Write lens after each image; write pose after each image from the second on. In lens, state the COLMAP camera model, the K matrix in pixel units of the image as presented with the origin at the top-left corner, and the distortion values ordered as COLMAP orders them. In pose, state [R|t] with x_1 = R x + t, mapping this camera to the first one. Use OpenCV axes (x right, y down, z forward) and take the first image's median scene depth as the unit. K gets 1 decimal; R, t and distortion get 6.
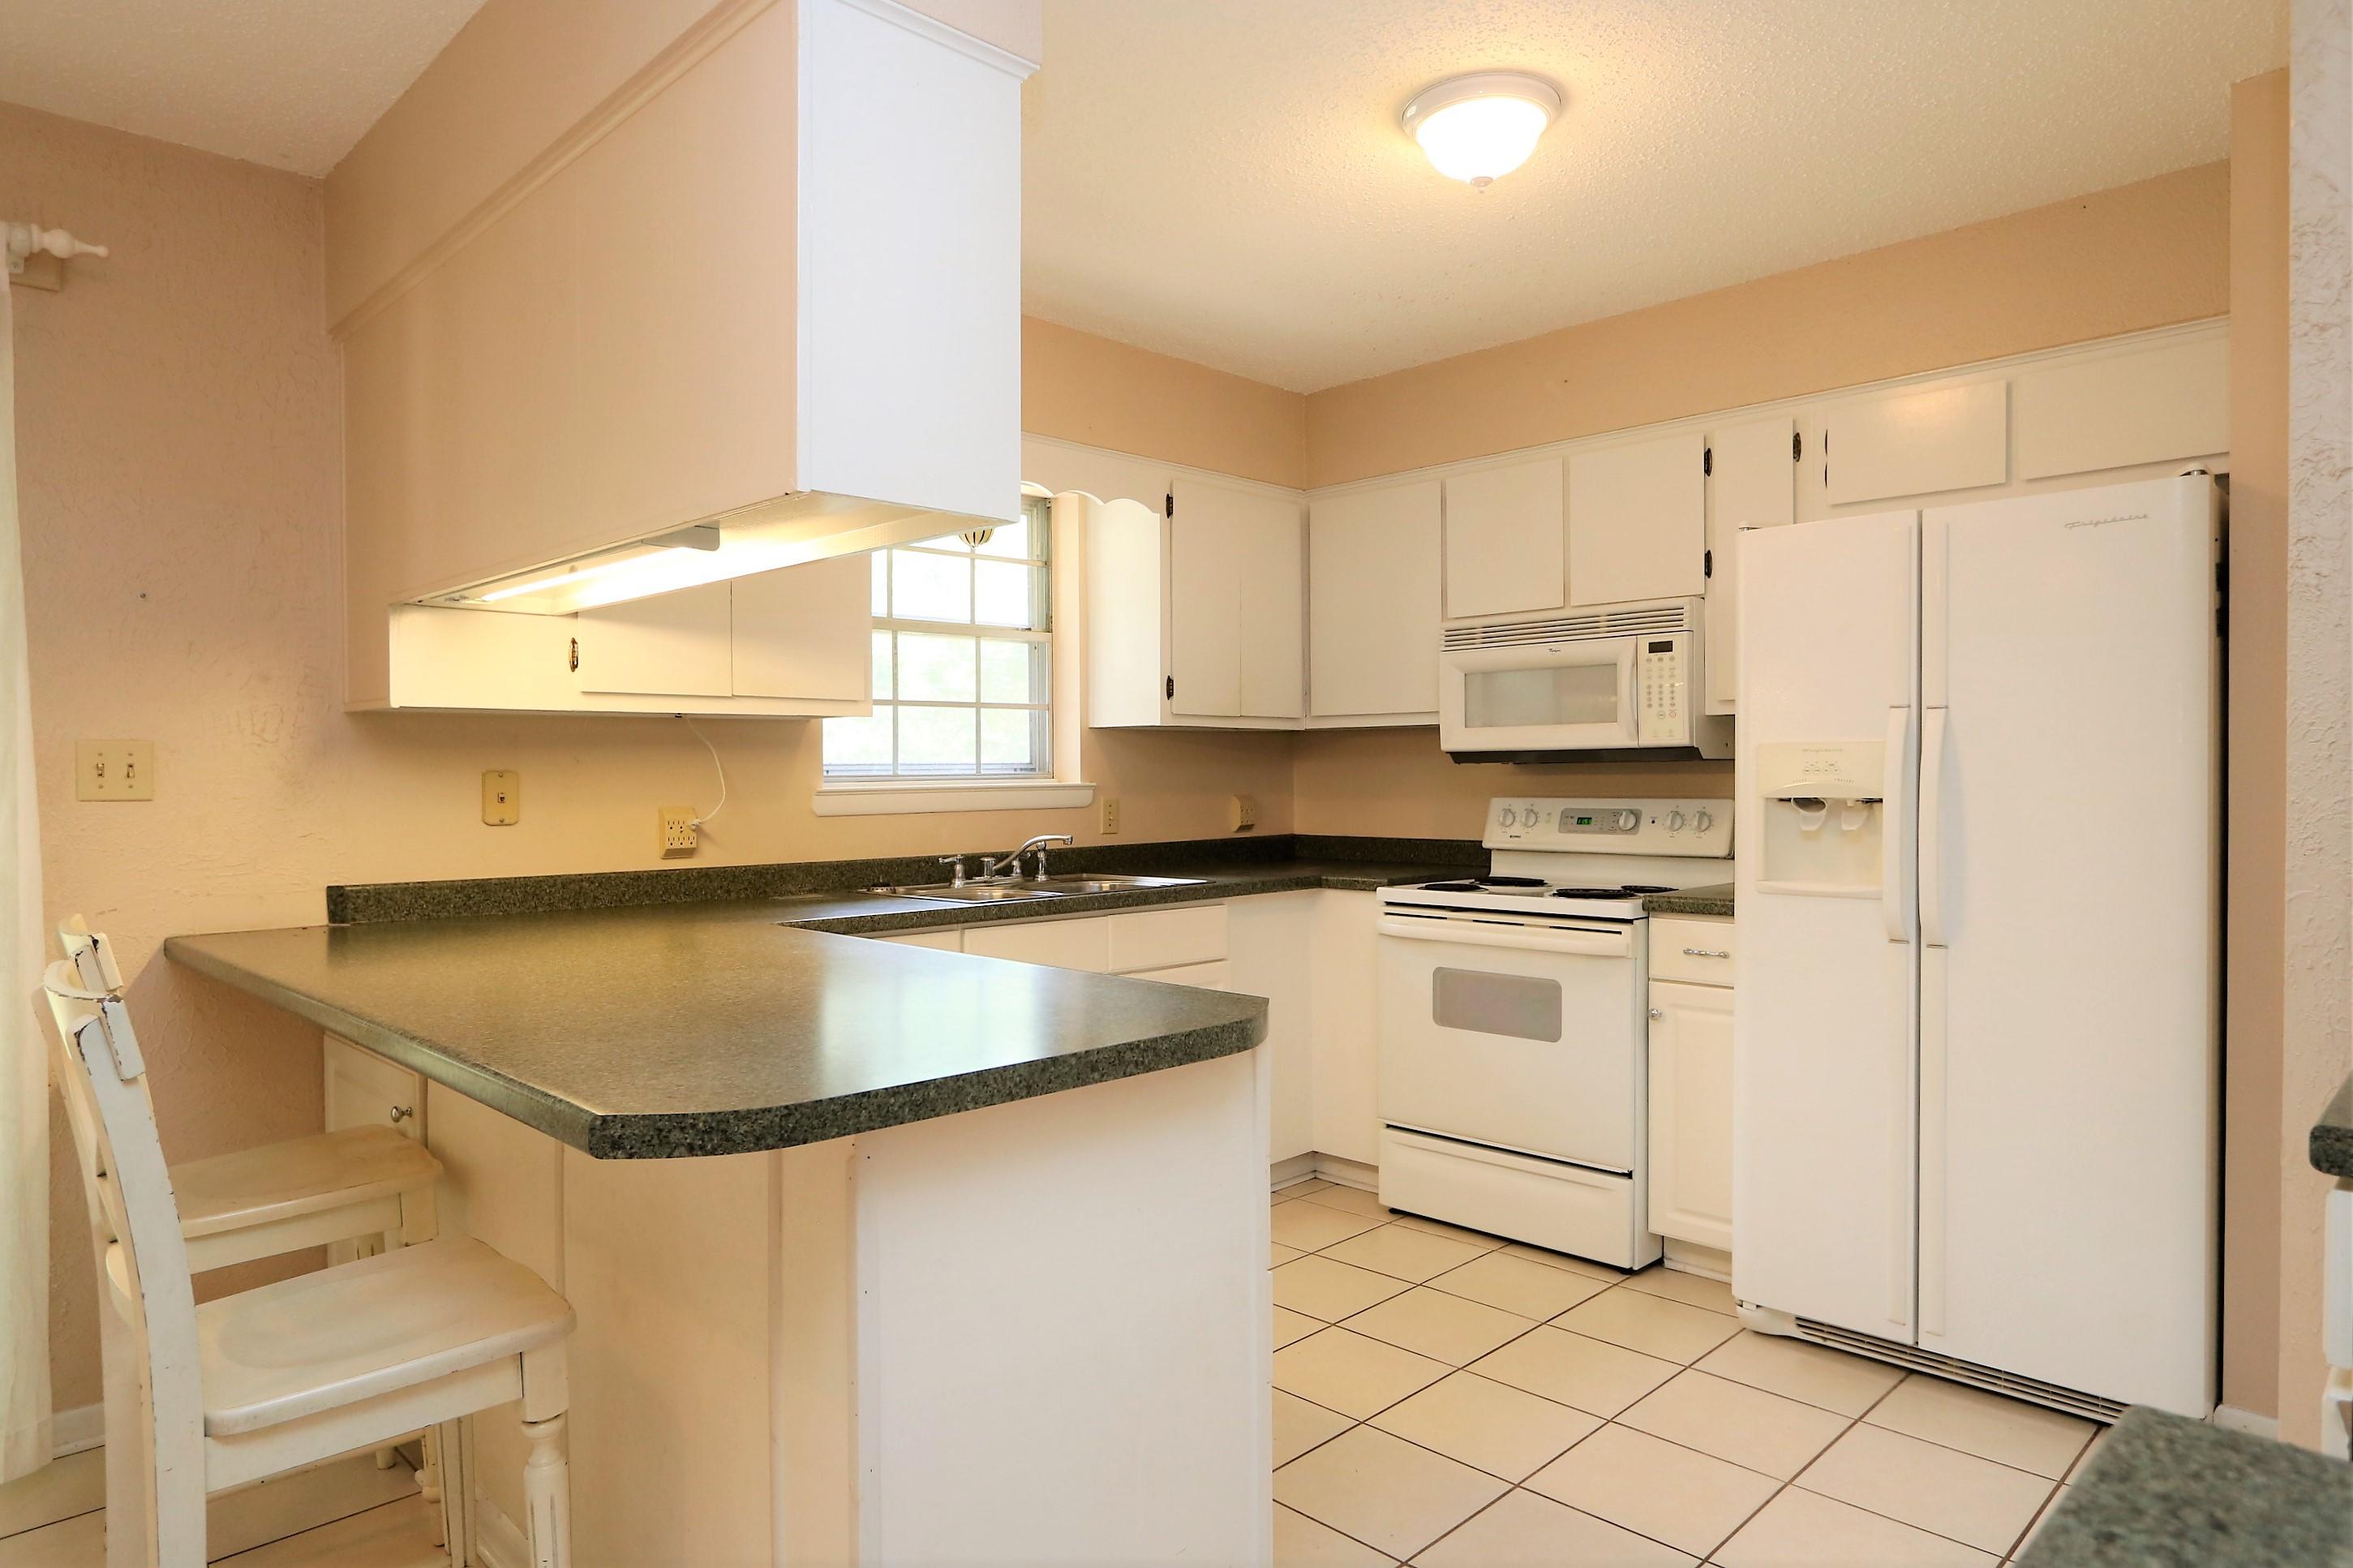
lens RADIAL K [[1421.9, 0, 1164.7], [0, 1421.9, 783.7], [0, 0, 1]] dist [-0.001447, -0.004807]
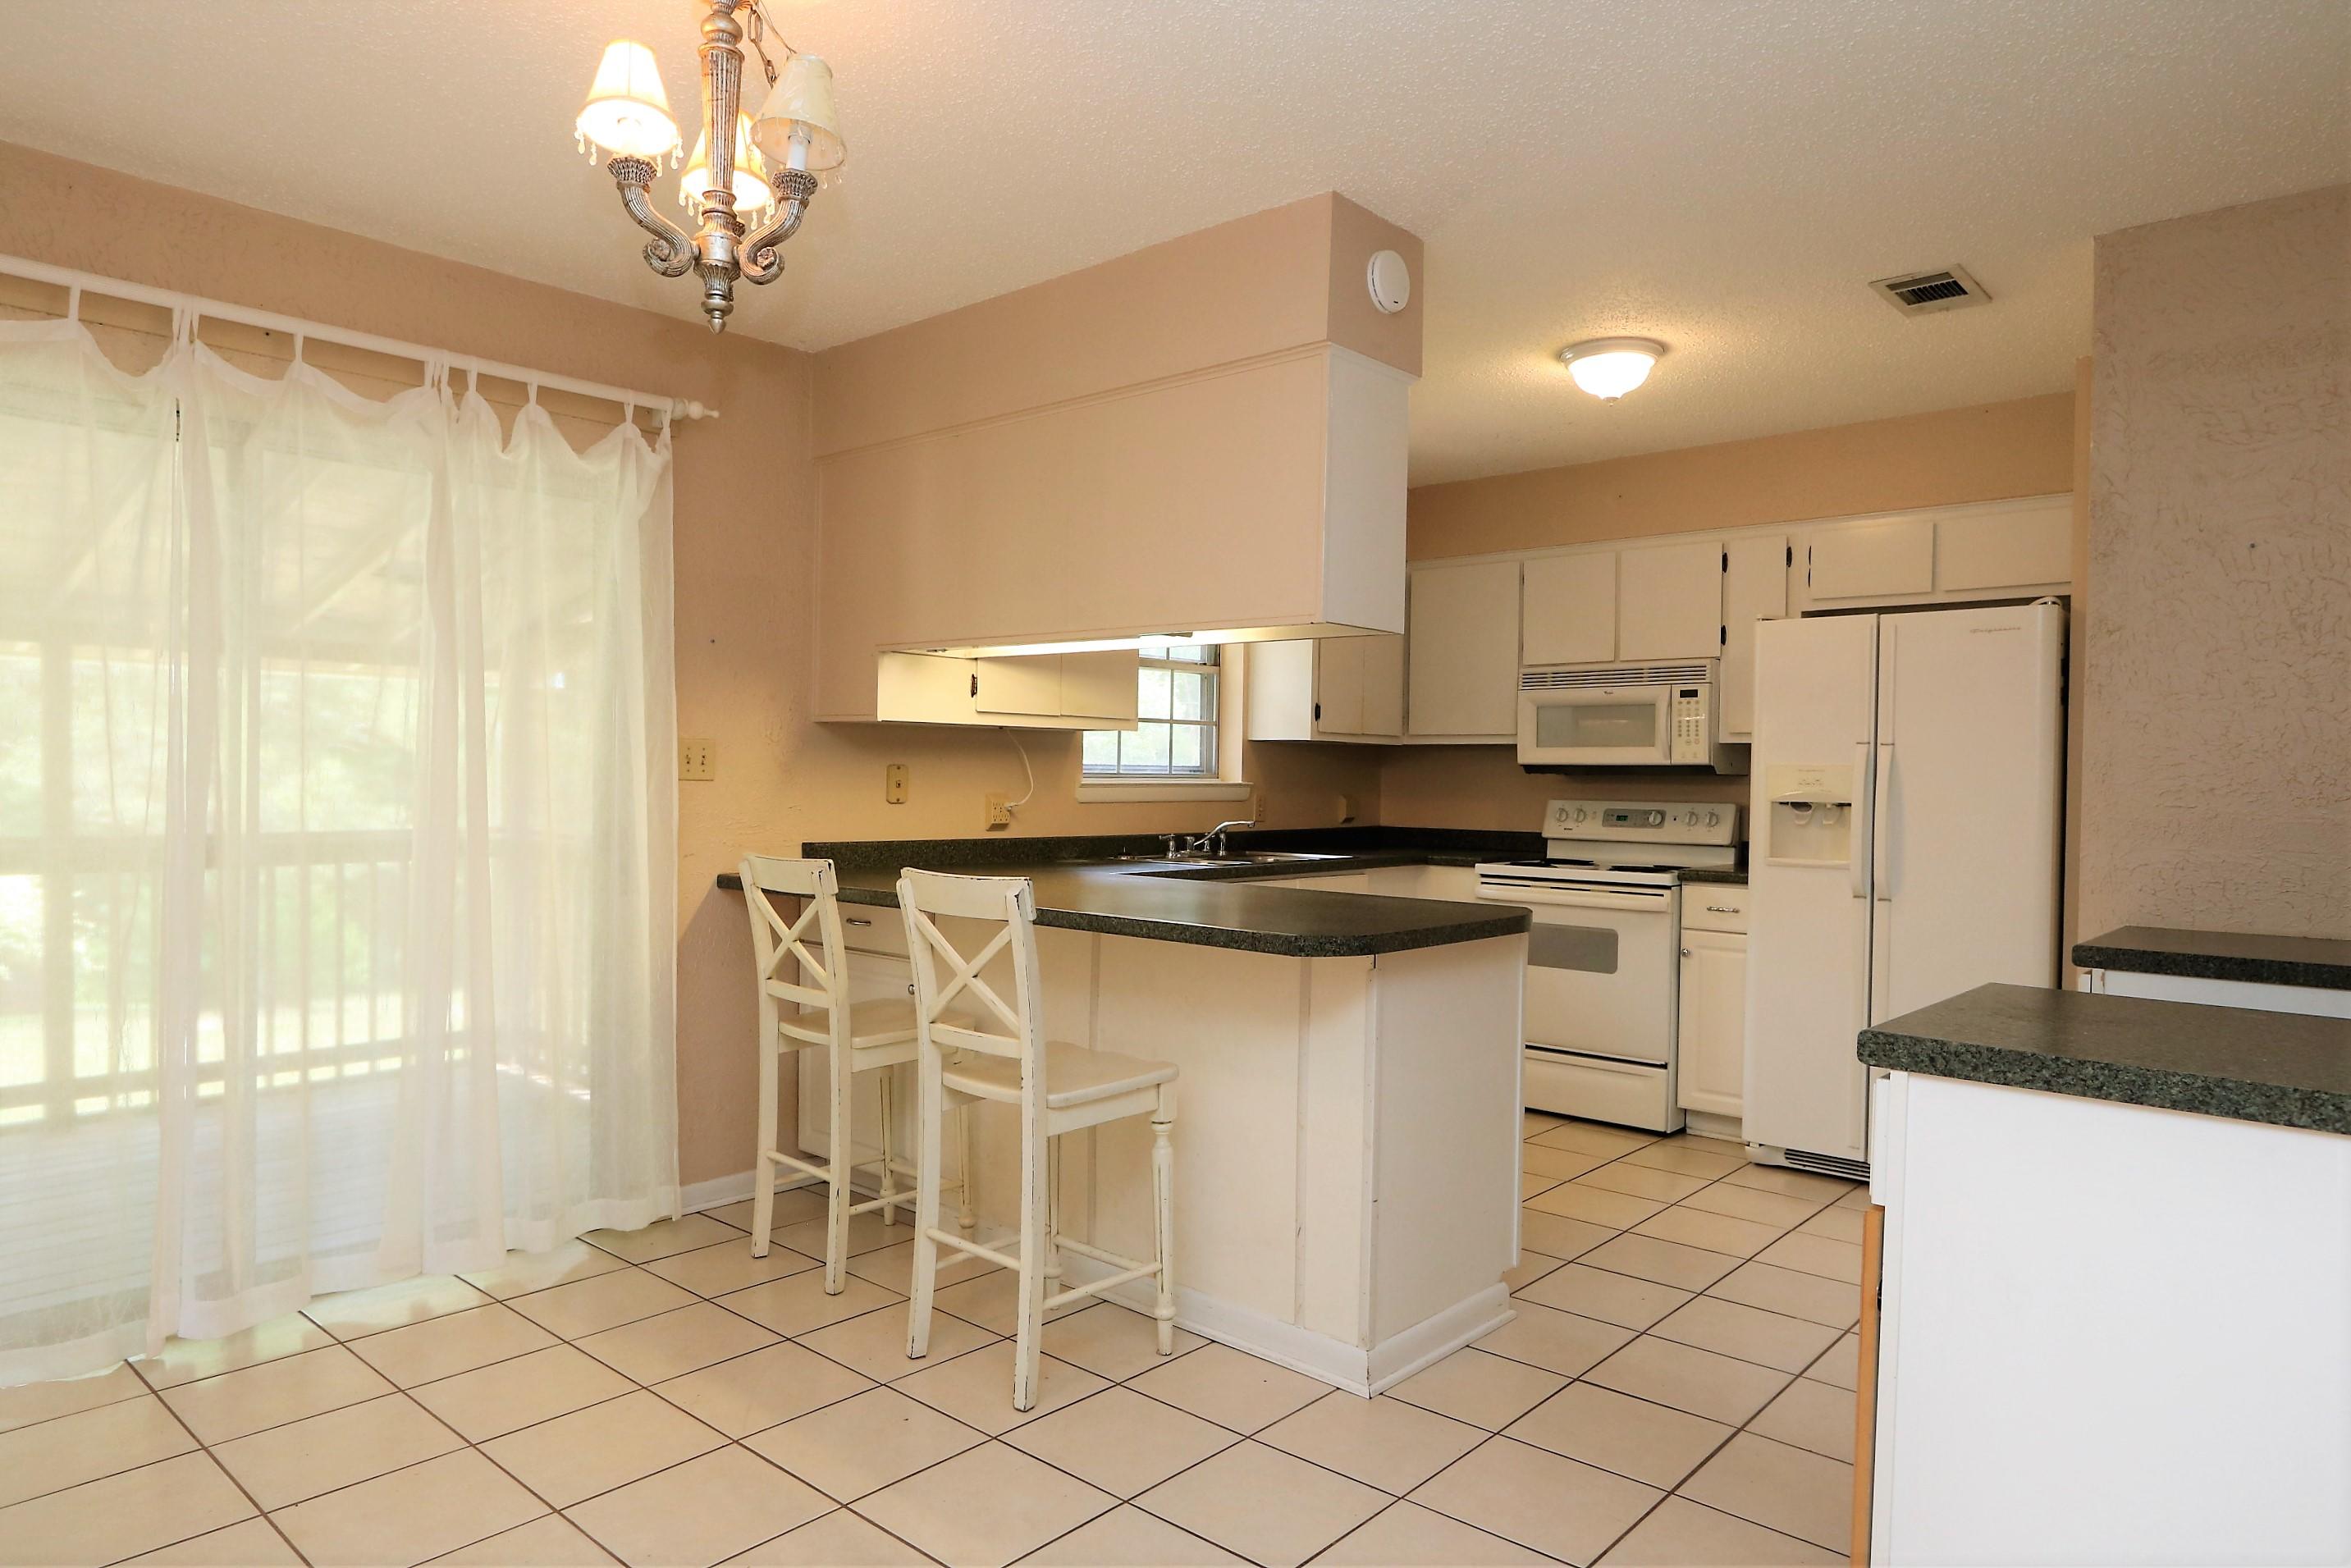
lens RADIAL K [[1420.5, 0, 1183.1], [0, 1420.5, 783.0], [0, 0, 1]] dist [-0.001447, -0.004807]
pose [[0.997815, 0.020533, 0.062791, -0.241600], [-0.020386, 0.999788, -0.002985, 0.006370], [-0.062839, 0.001698, 0.998022, -0.375696]]
